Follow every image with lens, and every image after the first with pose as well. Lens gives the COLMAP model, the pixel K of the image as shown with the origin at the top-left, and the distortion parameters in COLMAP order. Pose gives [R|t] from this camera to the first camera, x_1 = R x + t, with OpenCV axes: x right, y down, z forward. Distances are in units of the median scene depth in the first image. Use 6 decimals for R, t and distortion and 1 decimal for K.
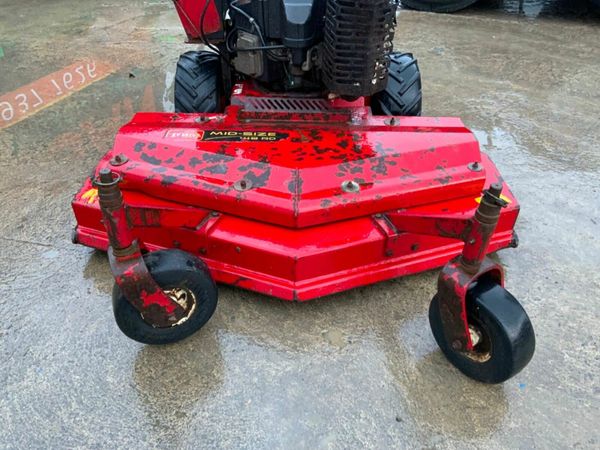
lens RADIAL K [[491.9, 0, 300.0], [0, 491.9, 225.0], [0, 0, 1]] dist [0.060041, -0.113474]
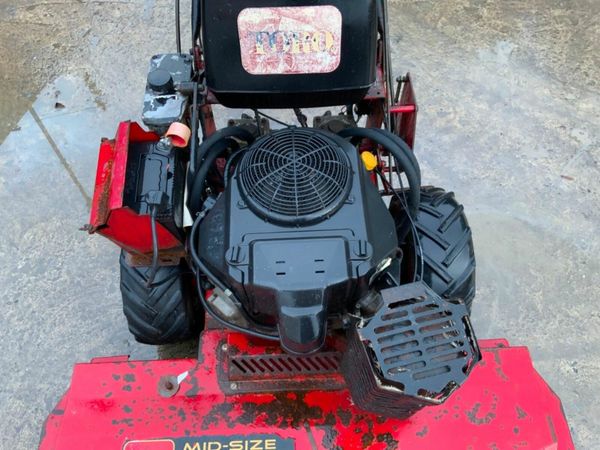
lens RADIAL K [[491.9, 0, 300.0], [0, 491.9, 225.0], [0, 0, 1]] dist [0.060041, -0.113474]
pose [[0.999035, -0.043466, 0.006282, -0.005218], [0.037505, 0.918800, 0.392938, -0.698117], [-0.022851, -0.392324, 0.919543, 0.438167]]
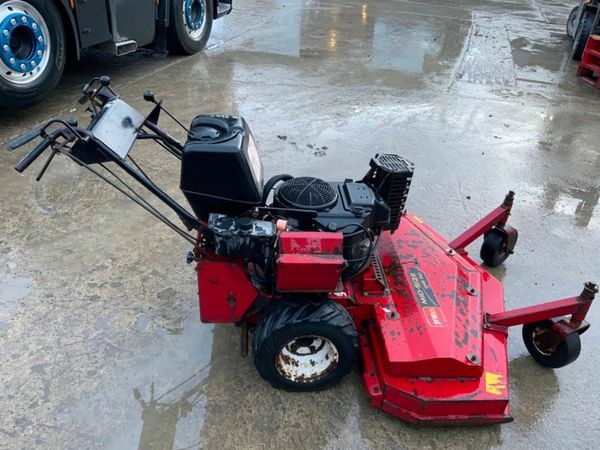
lens RADIAL K [[491.9, 0, 300.0], [0, 491.9, 225.0], [0, 0, 1]] dist [0.060041, -0.113474]
pose [[-0.059056, -0.545871, 0.835785, -1.056595], [0.539584, 0.686942, 0.486784, -1.059493], [-0.839858, 0.479724, 0.253975, 0.787756]]
